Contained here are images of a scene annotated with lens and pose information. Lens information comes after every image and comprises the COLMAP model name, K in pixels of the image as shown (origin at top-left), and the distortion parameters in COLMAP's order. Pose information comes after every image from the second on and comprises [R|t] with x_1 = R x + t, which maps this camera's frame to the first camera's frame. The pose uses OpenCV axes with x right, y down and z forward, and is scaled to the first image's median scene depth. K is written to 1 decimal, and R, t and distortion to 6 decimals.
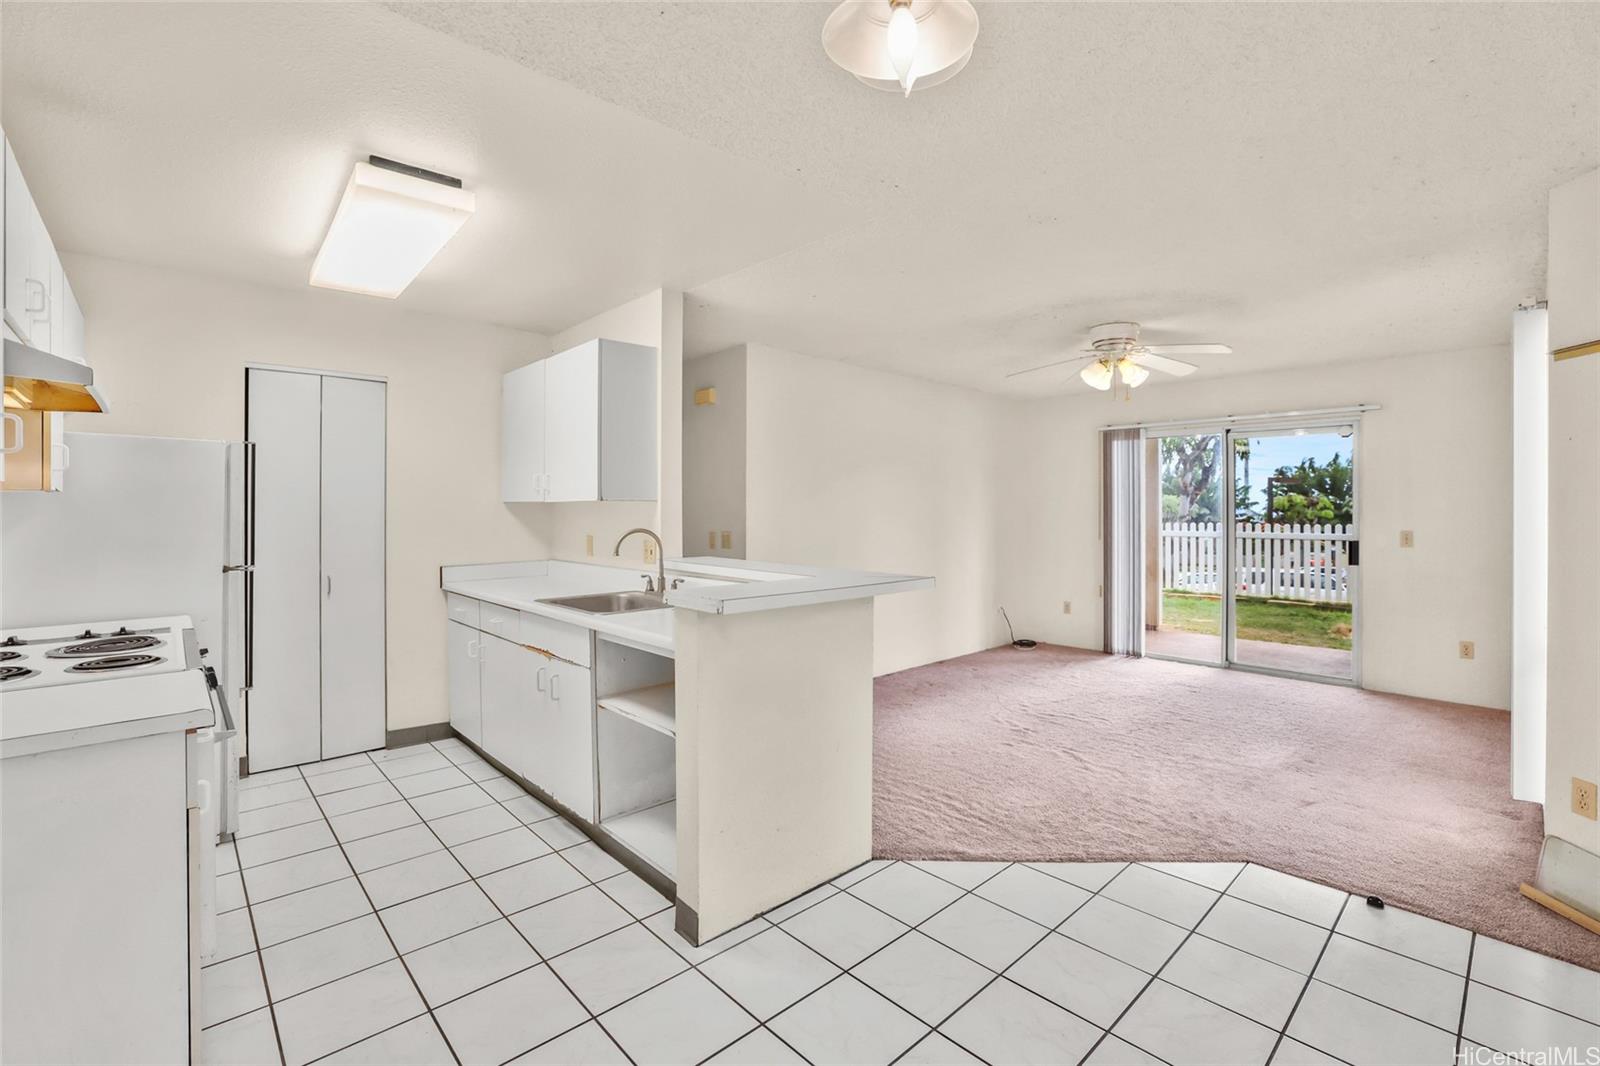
lens RADIAL K [[704.9, 0, 804.4], [0, 704.9, 514.7], [0, 0, 1]] dist [-0.018343, 0.000357]
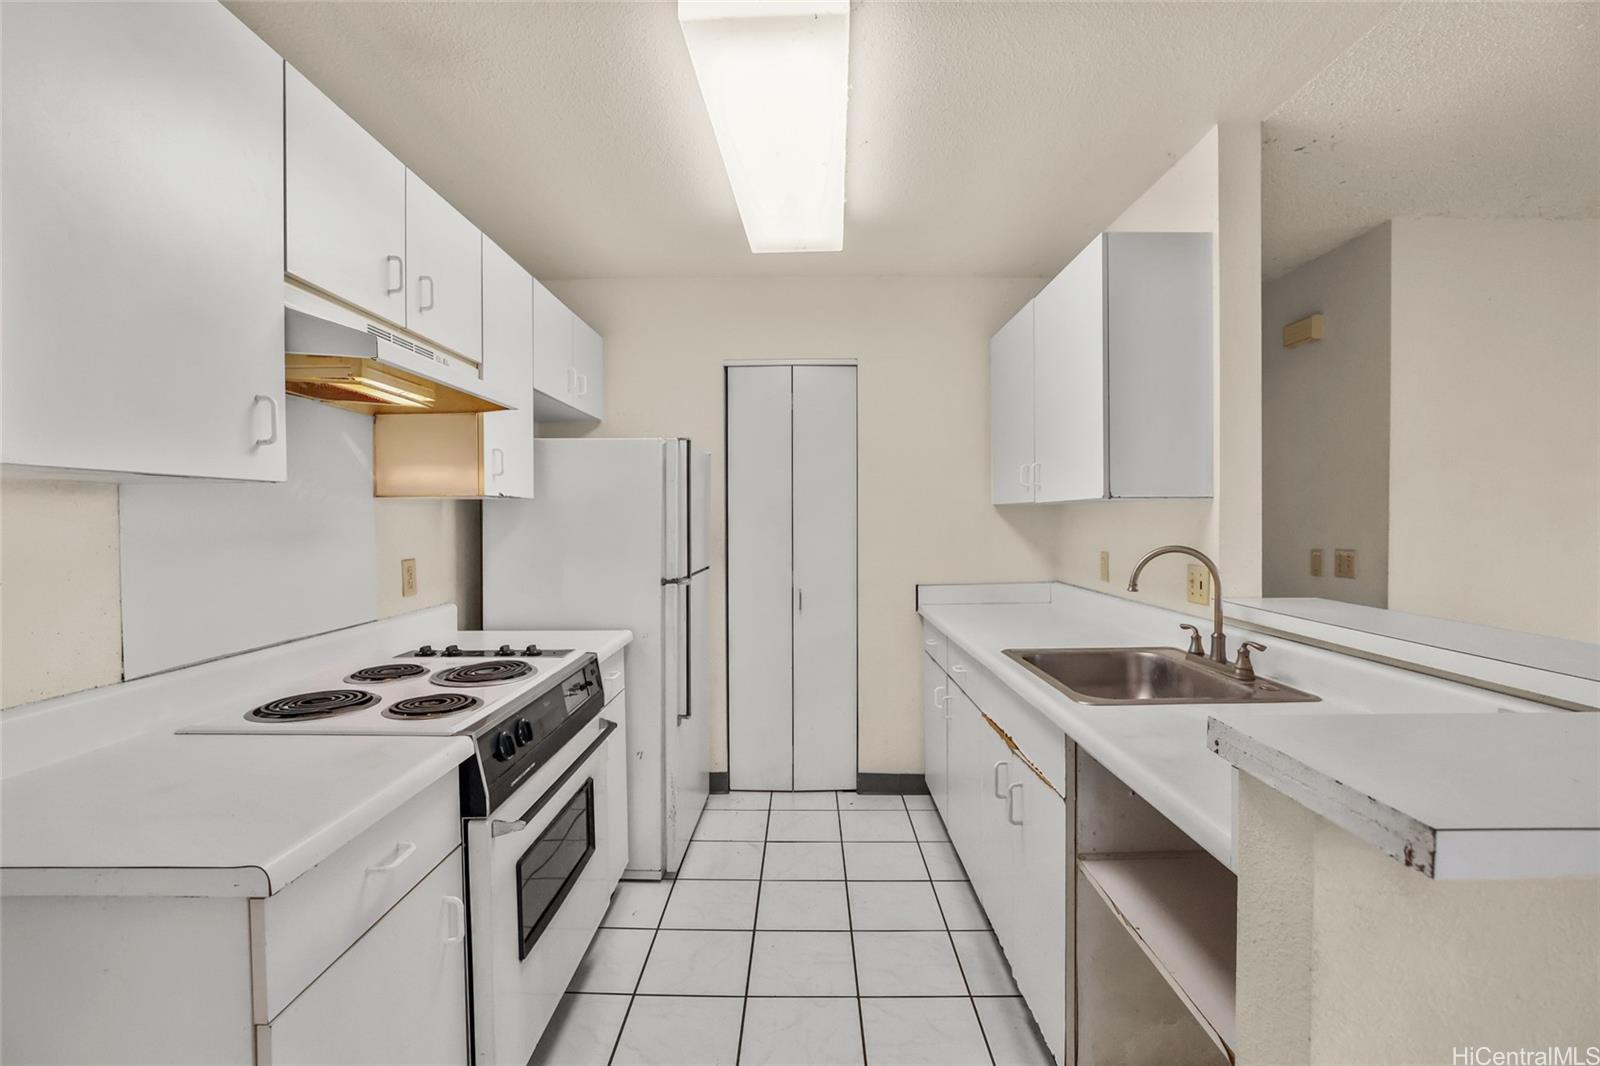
lens RADIAL K [[709.0, 0, 800.9], [0, 709.0, 524.2], [0, 0, 1]] dist [-0.020952, 0.000072]
pose [[0.730250, 0.005710, -0.683156, -0.035476], [-0.001162, 0.999974, 0.007116, -0.001230], [0.683179, -0.004403, 0.730237, 0.204489]]
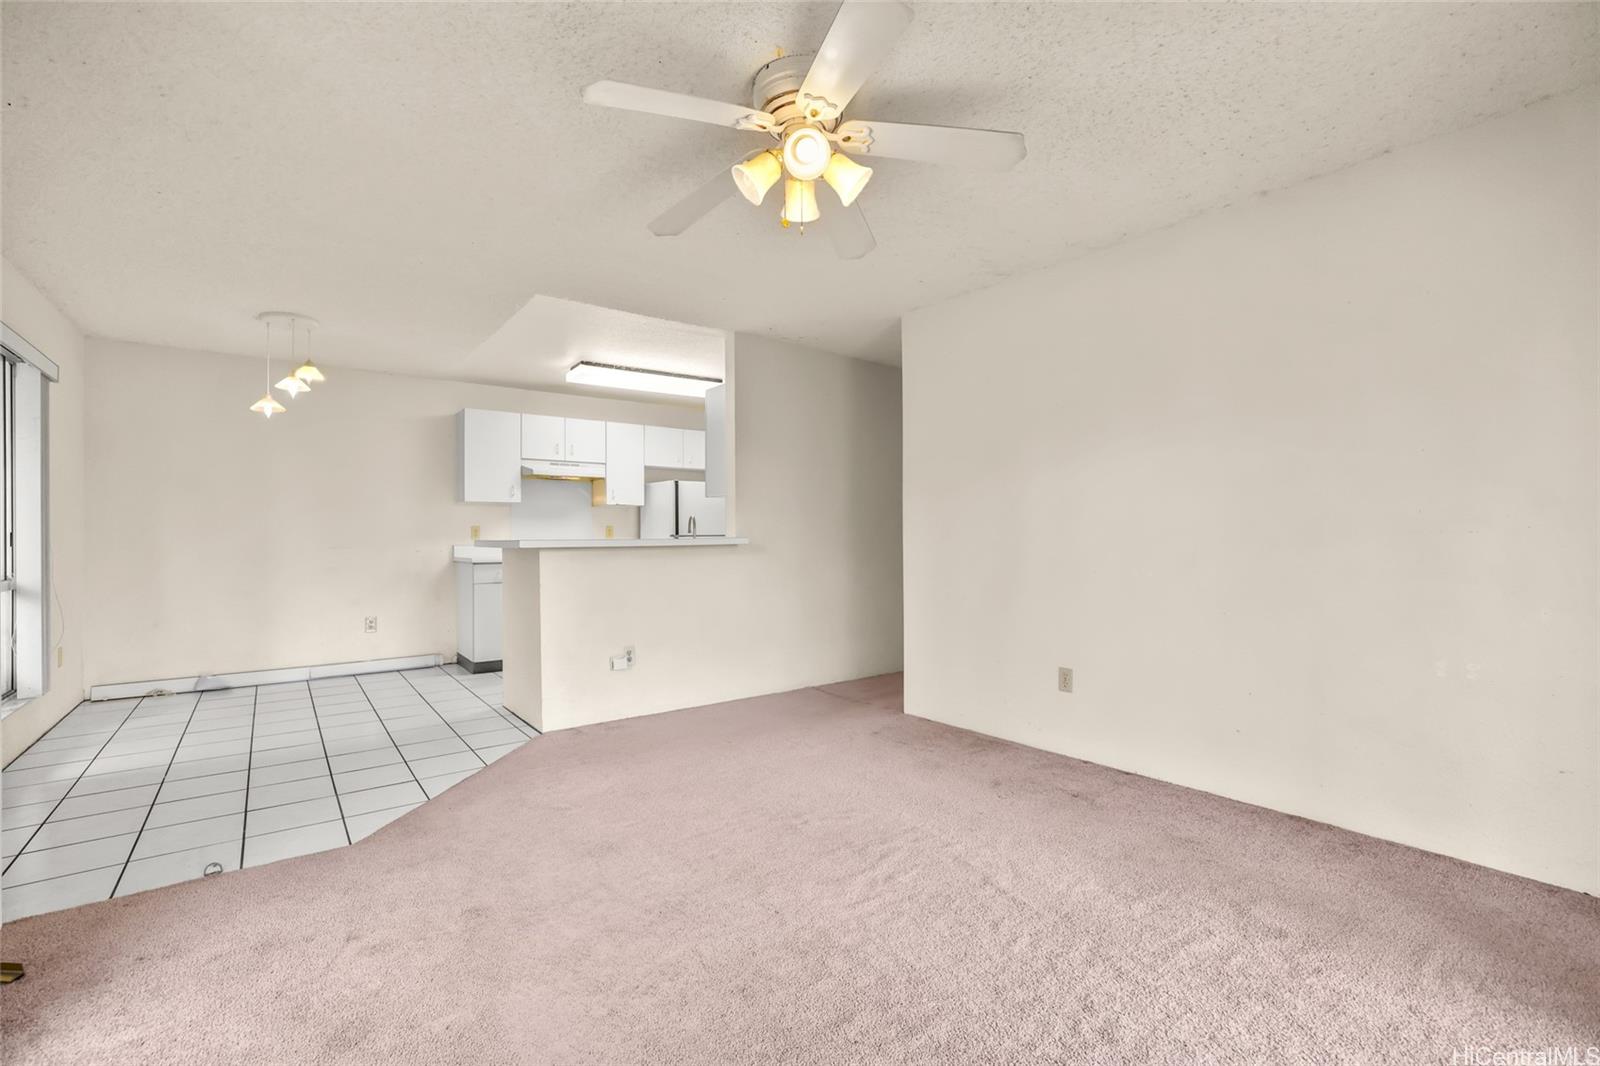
lens RADIAL K [[709.0, 0, 800.9], [0, 709.0, 524.2], [0, 0, 1]] dist [-0.020952, 0.000072]
pose [[-0.102883, -0.013139, -0.994607, 0.688883], [0.000319, 0.999912, -0.013242, 0.033469], [0.994693, -0.001680, -0.102869, 0.771380]]
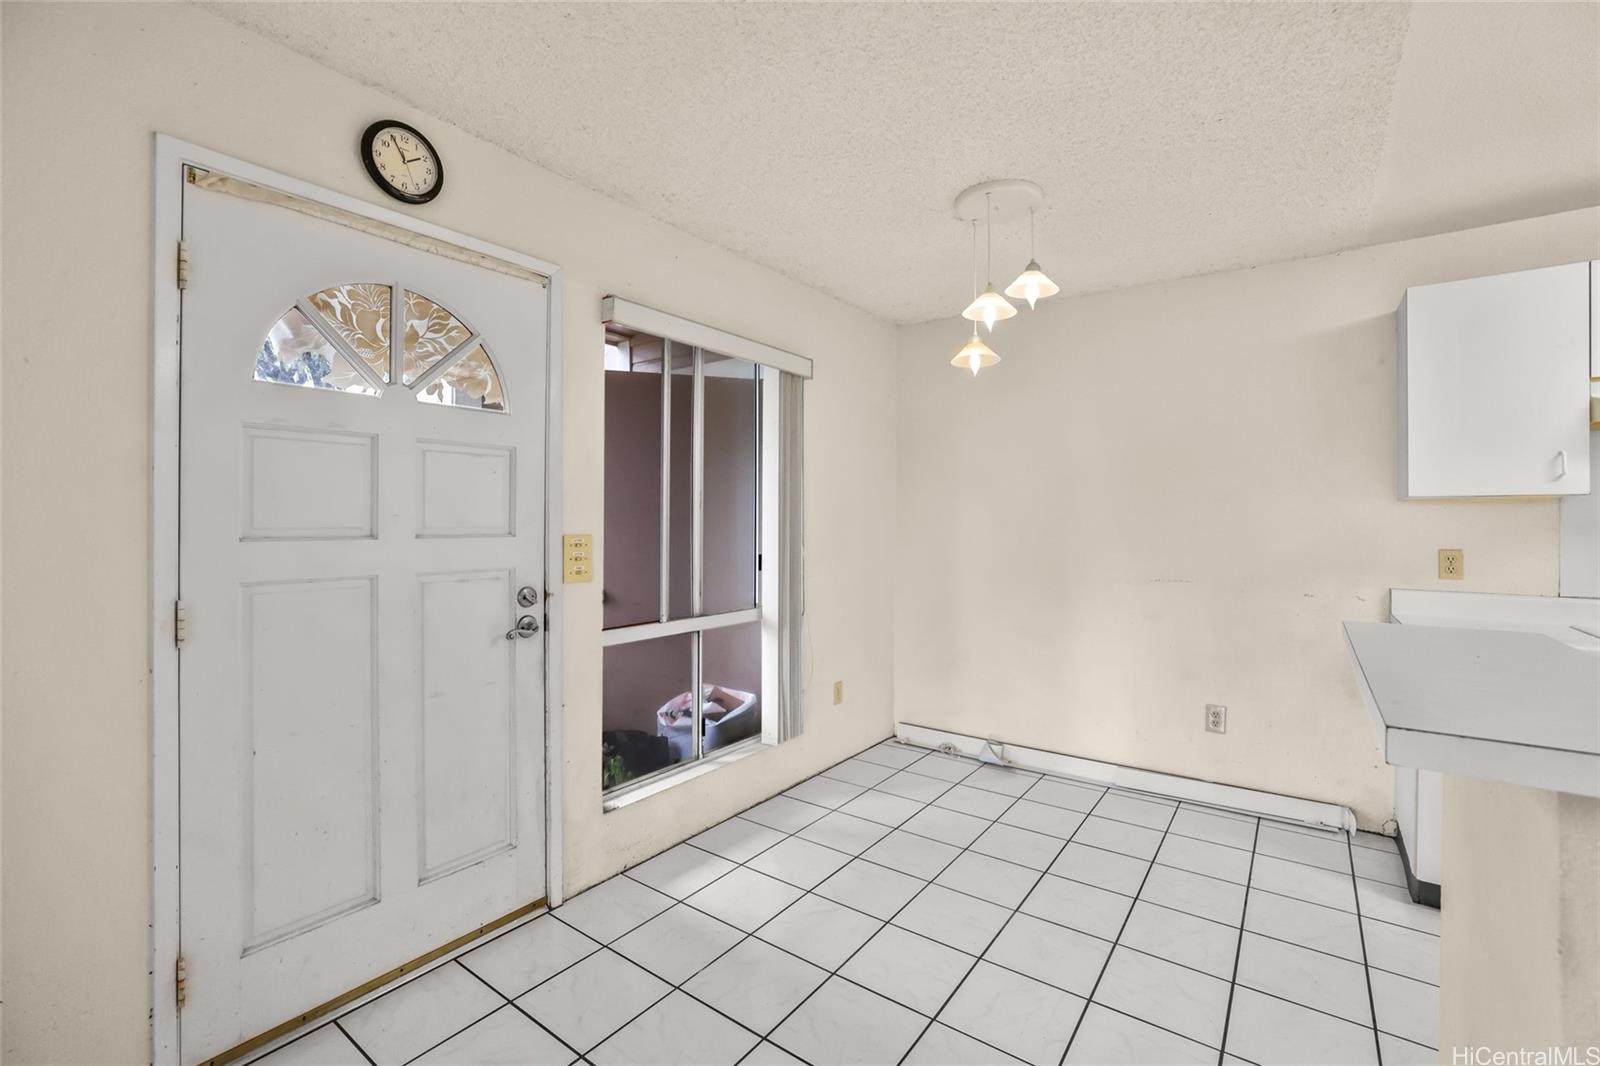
lens RADIAL K [[704.9, 0, 804.4], [0, 704.9, 514.7], [0, 0, 1]] dist [-0.018343, 0.000357]
pose [[-0.980851, -0.003396, -0.194729, 0.204001], [-0.002359, 0.999982, -0.005560, 0.003160], [0.194744, -0.004994, -0.980841, 0.553668]]
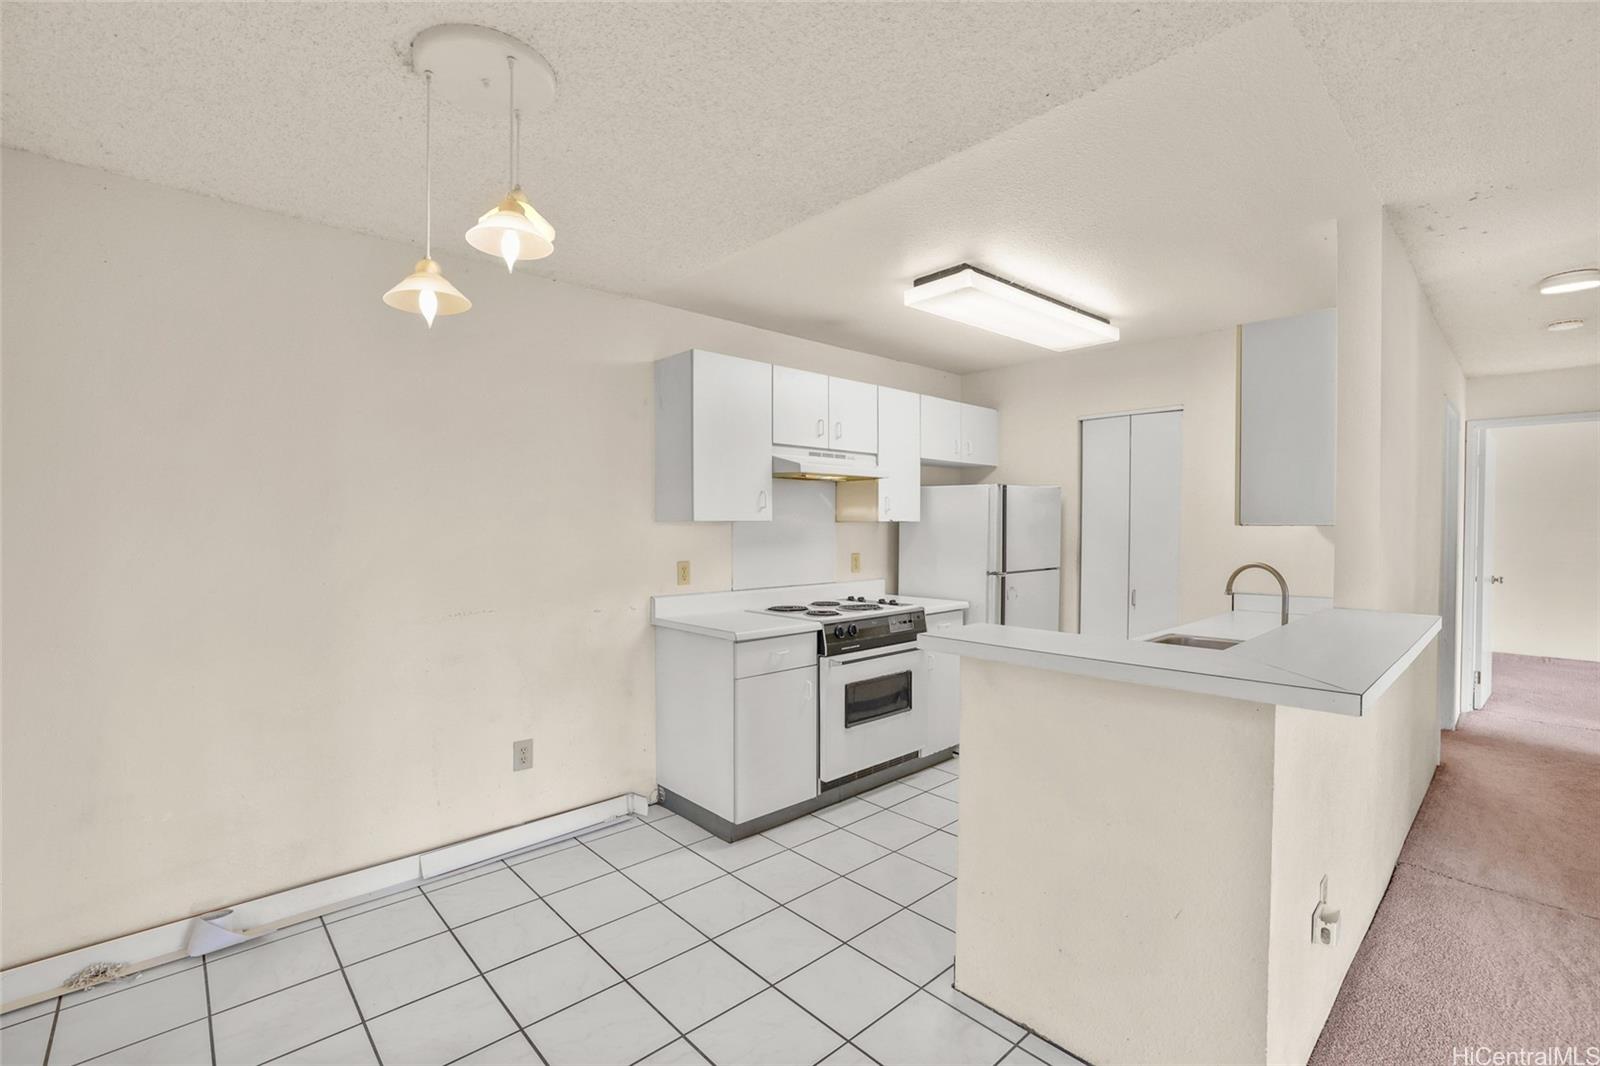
lens RADIAL K [[703.7, 0, 815.1], [0, 703.7, 533.3], [0, 0, 1]] dist [-0.016170, 0.000315]
pose [[0.014127, 0.016069, -0.999771, 0.290160], [-0.008801, 0.999834, 0.015946, -0.011670], [0.999861, 0.008573, 0.014266, 0.282079]]
